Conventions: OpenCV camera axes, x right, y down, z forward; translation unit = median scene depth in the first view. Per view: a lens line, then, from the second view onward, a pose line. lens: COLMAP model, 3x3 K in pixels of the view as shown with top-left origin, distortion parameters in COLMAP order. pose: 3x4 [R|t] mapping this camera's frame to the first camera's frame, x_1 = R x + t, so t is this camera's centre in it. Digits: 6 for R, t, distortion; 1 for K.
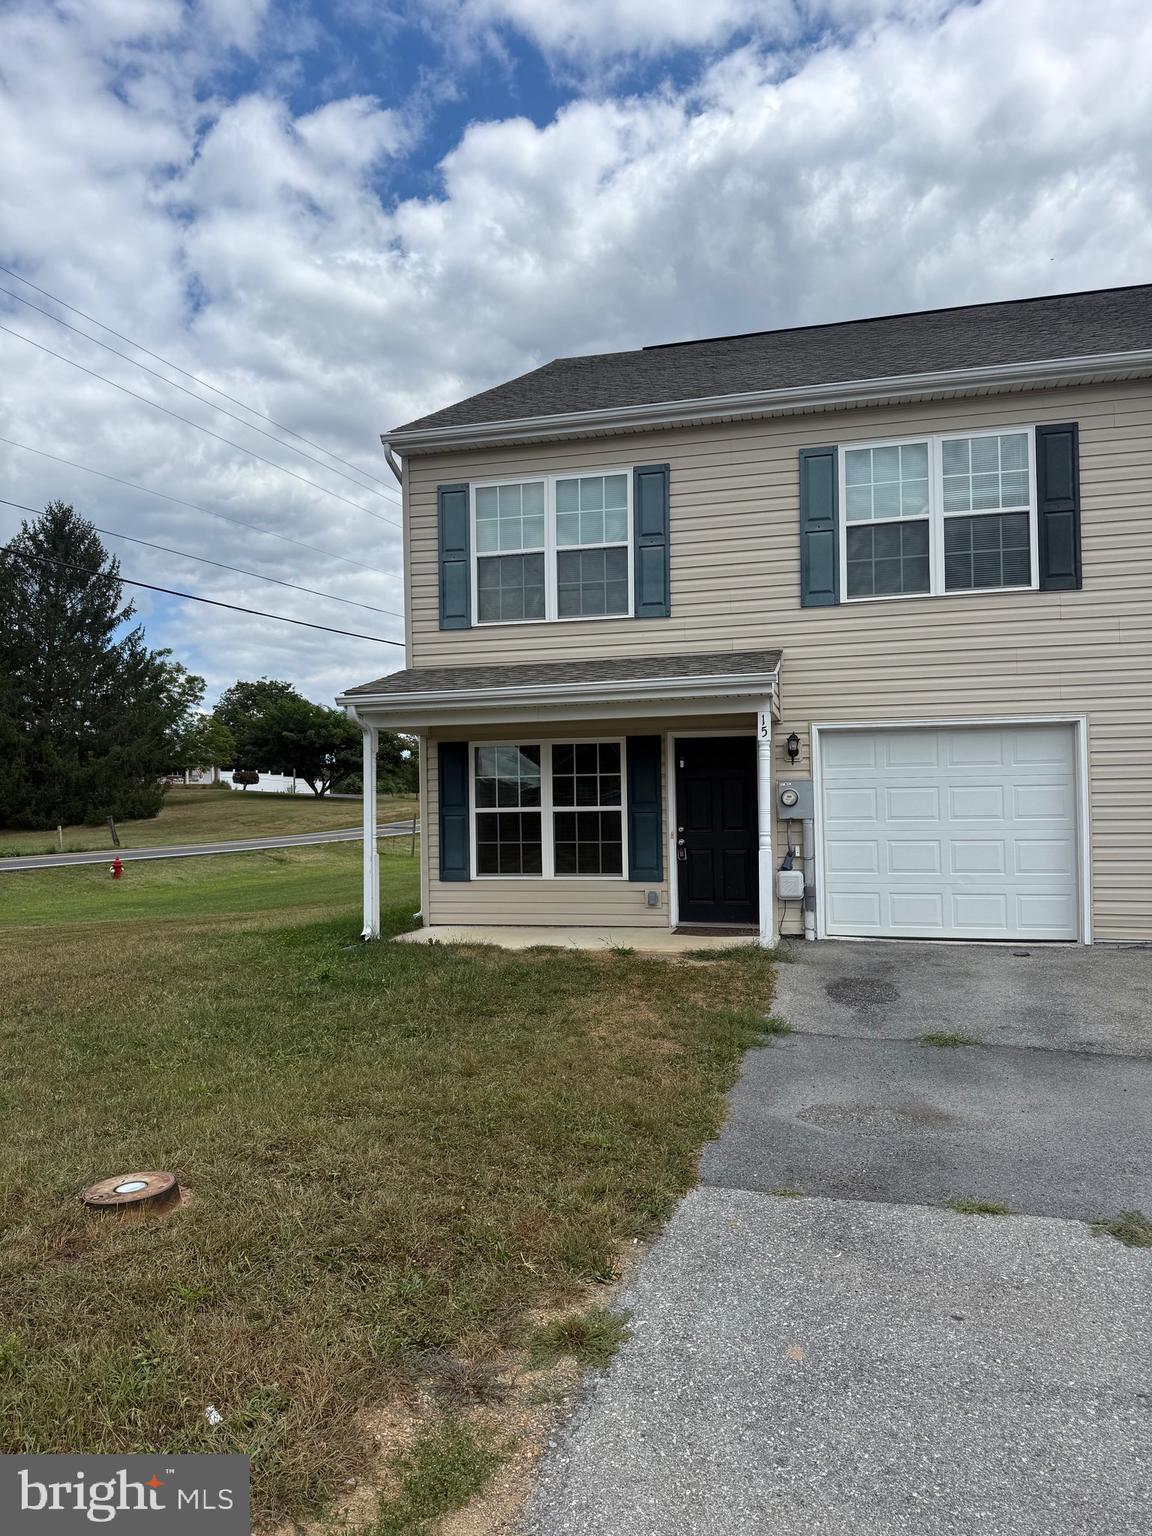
lens RADIAL K [[1078.1, 0, 576.0], [0, 1078.1, 768.0], [0, 0, 1]] dist [0.065307, -0.088693]
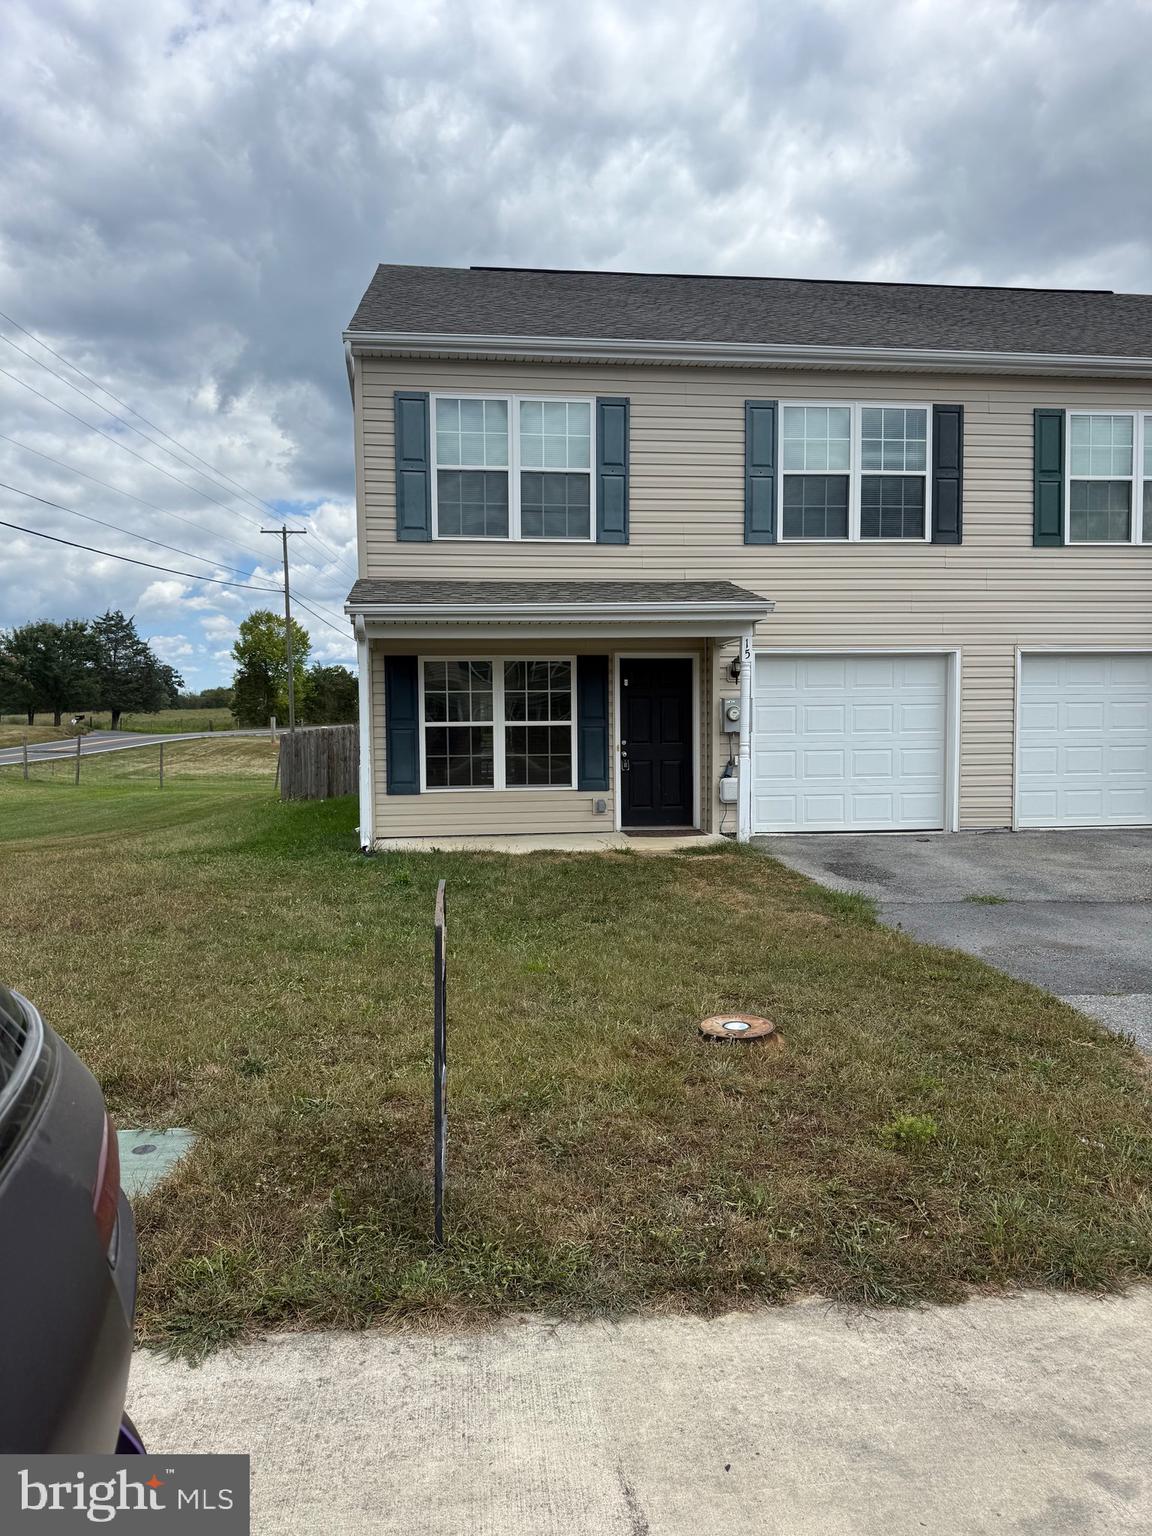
lens RADIAL K [[1078.1, 0, 576.0], [0, 1078.1, 768.0], [0, 0, 1]] dist [0.080563, -0.092344]
pose [[0.926862, -0.008490, 0.375306, -0.357689], [-0.015414, 0.998040, 0.060645, 0.017238], [-0.375085, -0.061995, 0.924915, 0.009903]]
